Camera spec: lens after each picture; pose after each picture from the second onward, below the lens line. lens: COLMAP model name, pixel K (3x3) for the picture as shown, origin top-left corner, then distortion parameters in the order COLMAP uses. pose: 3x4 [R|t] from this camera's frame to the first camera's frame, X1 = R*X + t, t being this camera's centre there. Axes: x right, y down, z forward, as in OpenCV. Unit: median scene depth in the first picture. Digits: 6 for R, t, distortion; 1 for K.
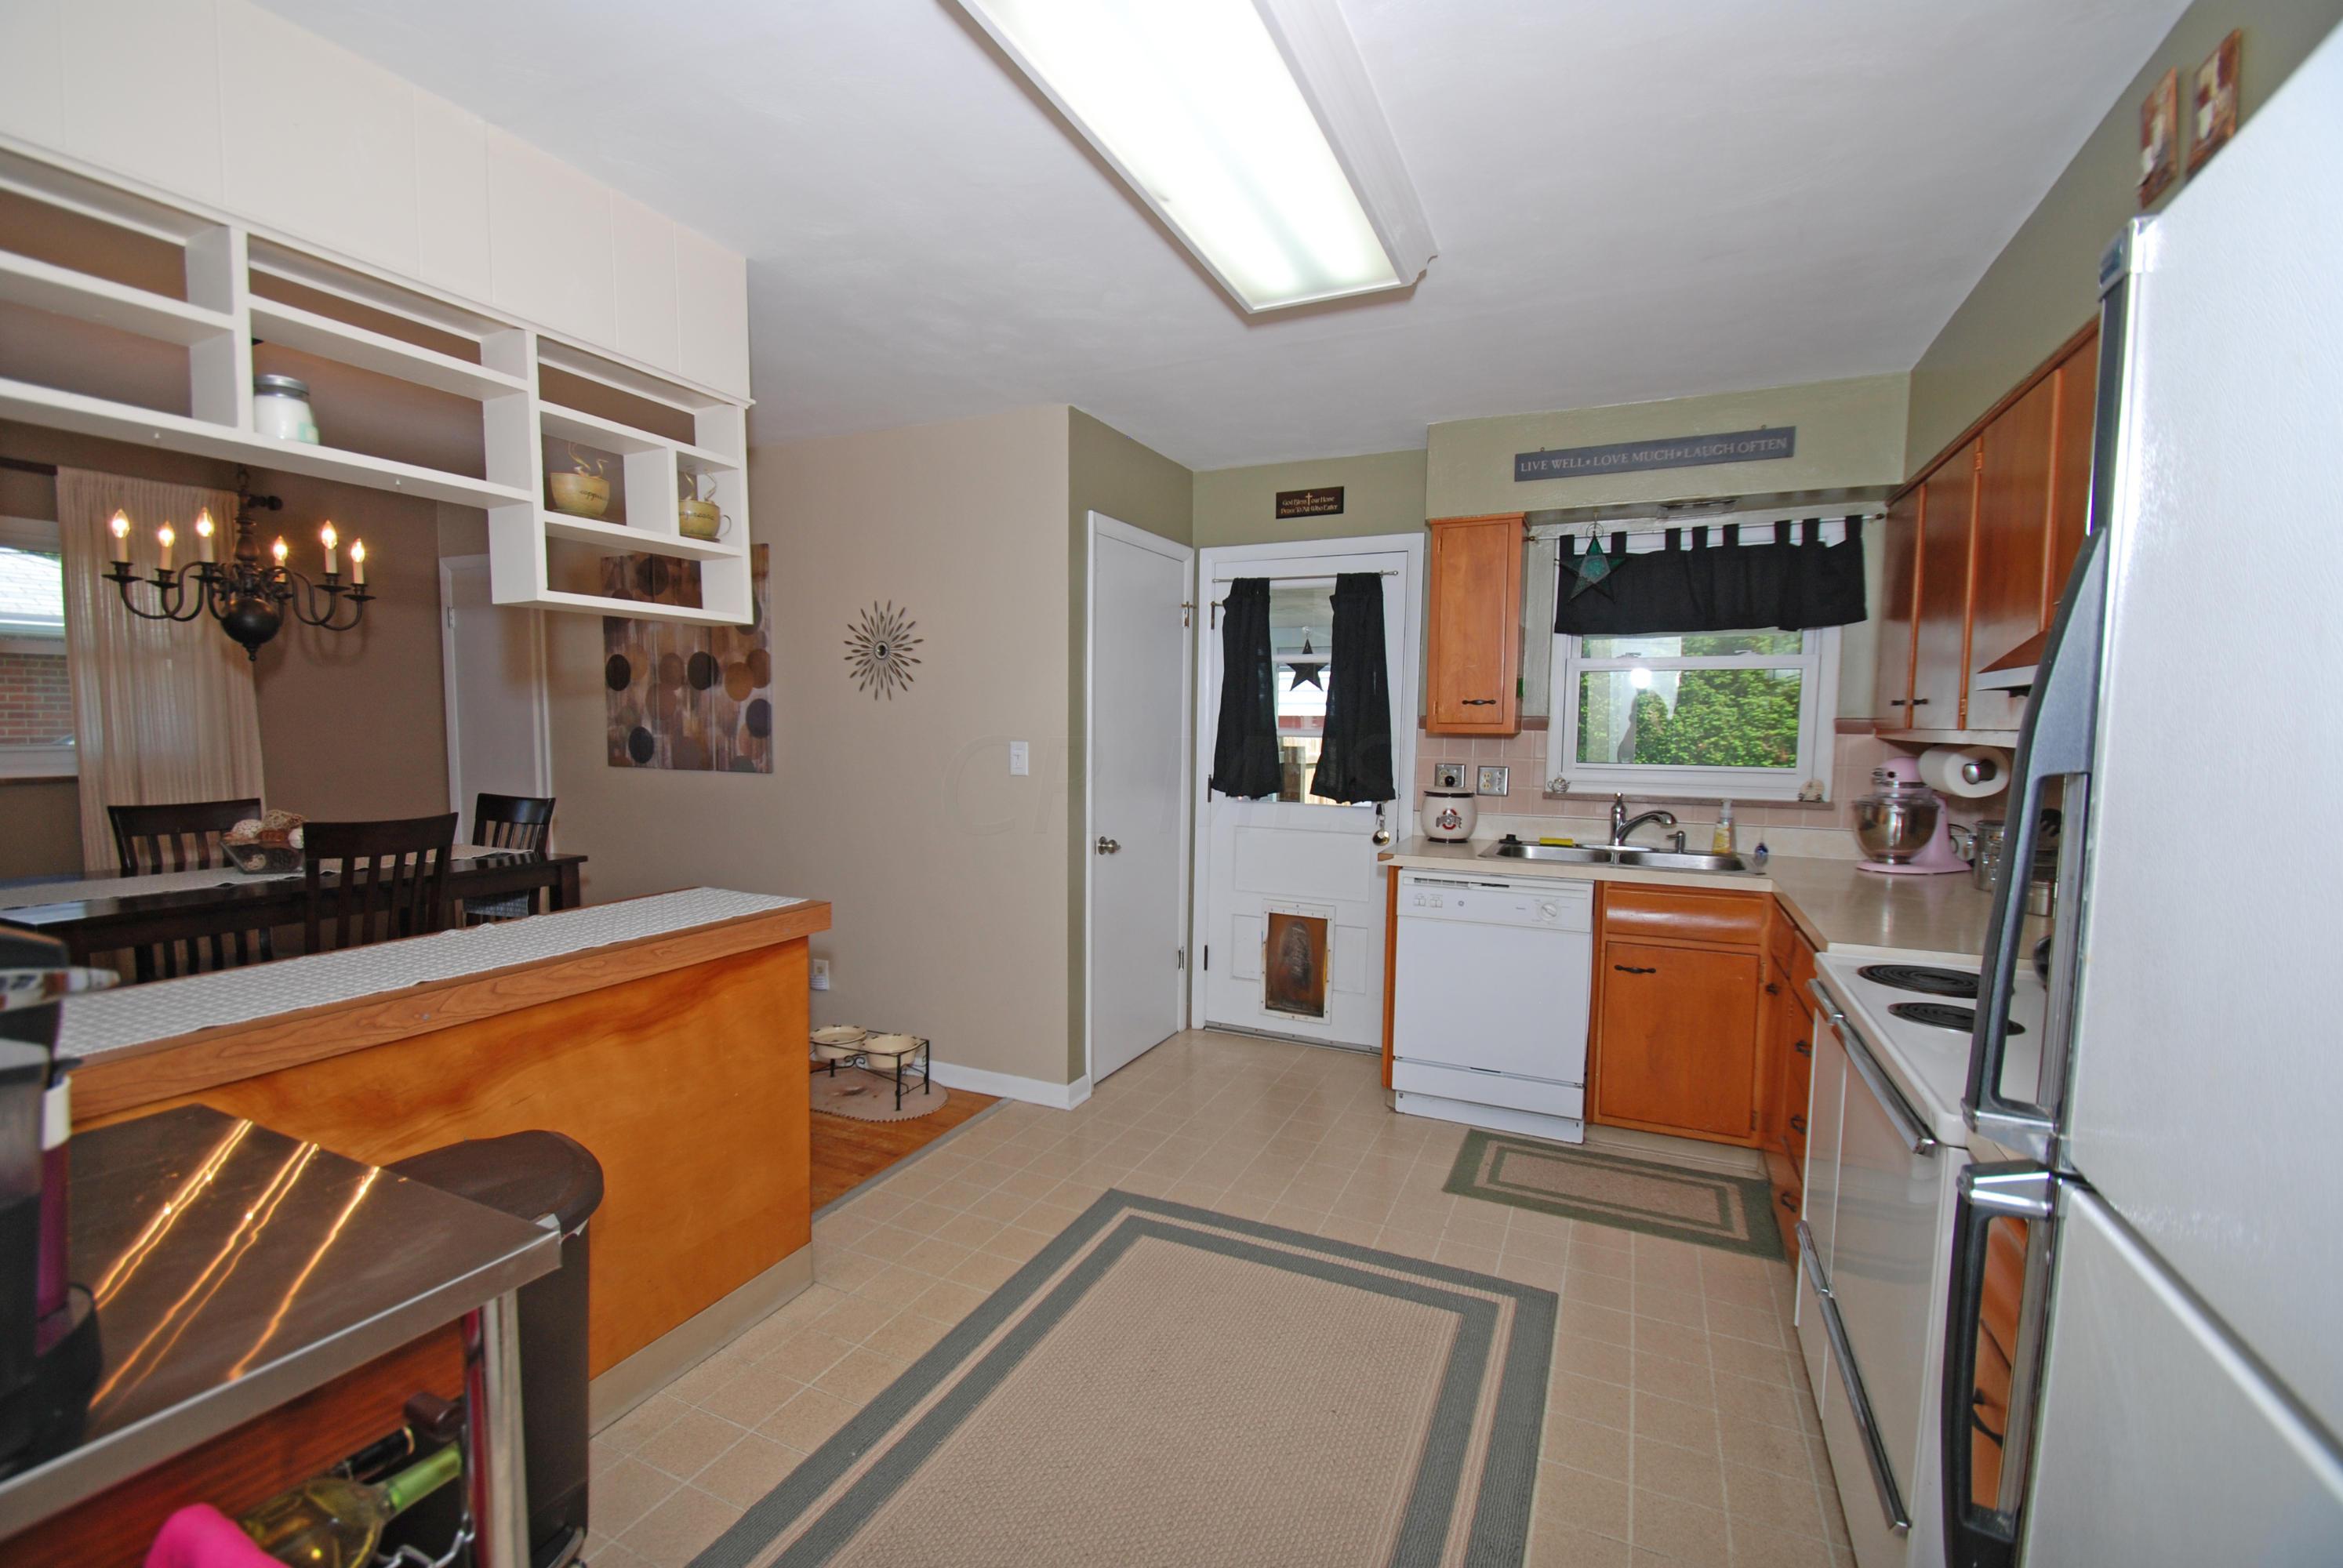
lens RADIAL K [[1041.2, 0, 1175.3], [0, 1041.2, 800.7], [0, 0, 1]] dist [-0.011217, -0.003842]
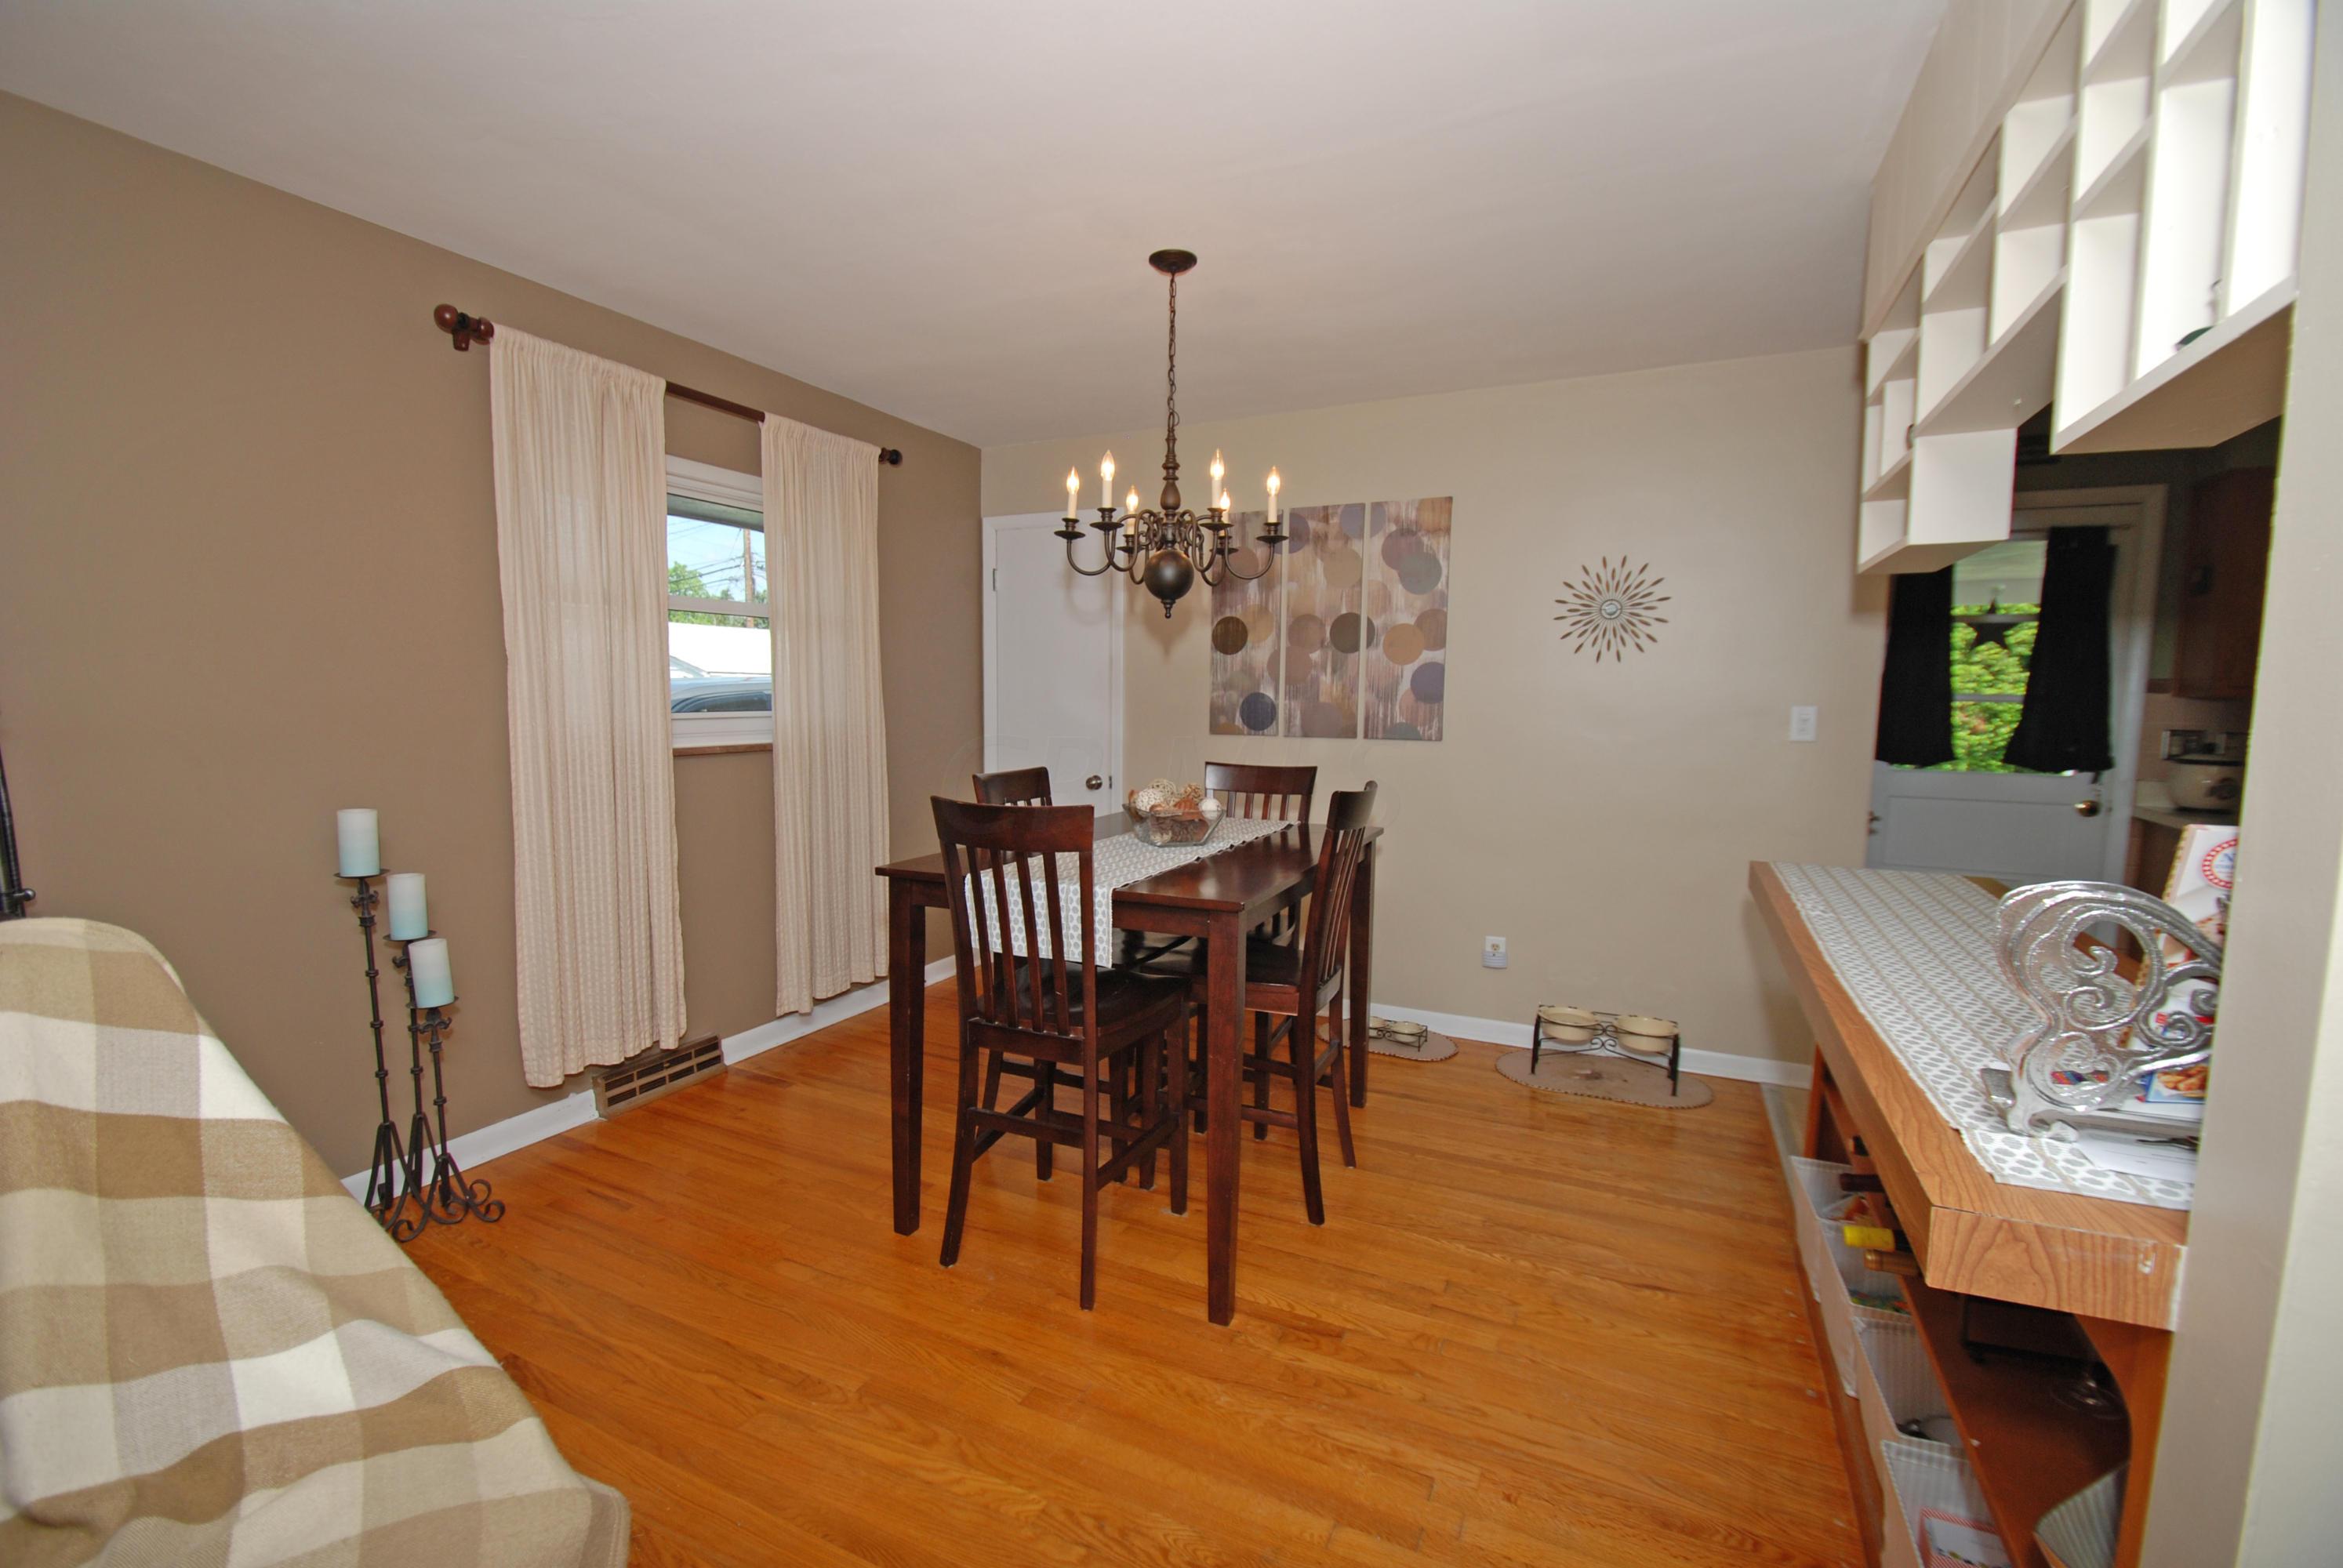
lens RADIAL K [[1041.2, 0, 1153.1], [0, 1041.2, 794.4], [0, 0, 1]] dist [-0.011217, -0.003842]
pose [[0.999419, -0.000055, -0.034083, -0.621345], [0.000807, 0.999756, 0.022053, 0.001190], [0.034074, -0.022068, 0.999176, 0.044298]]
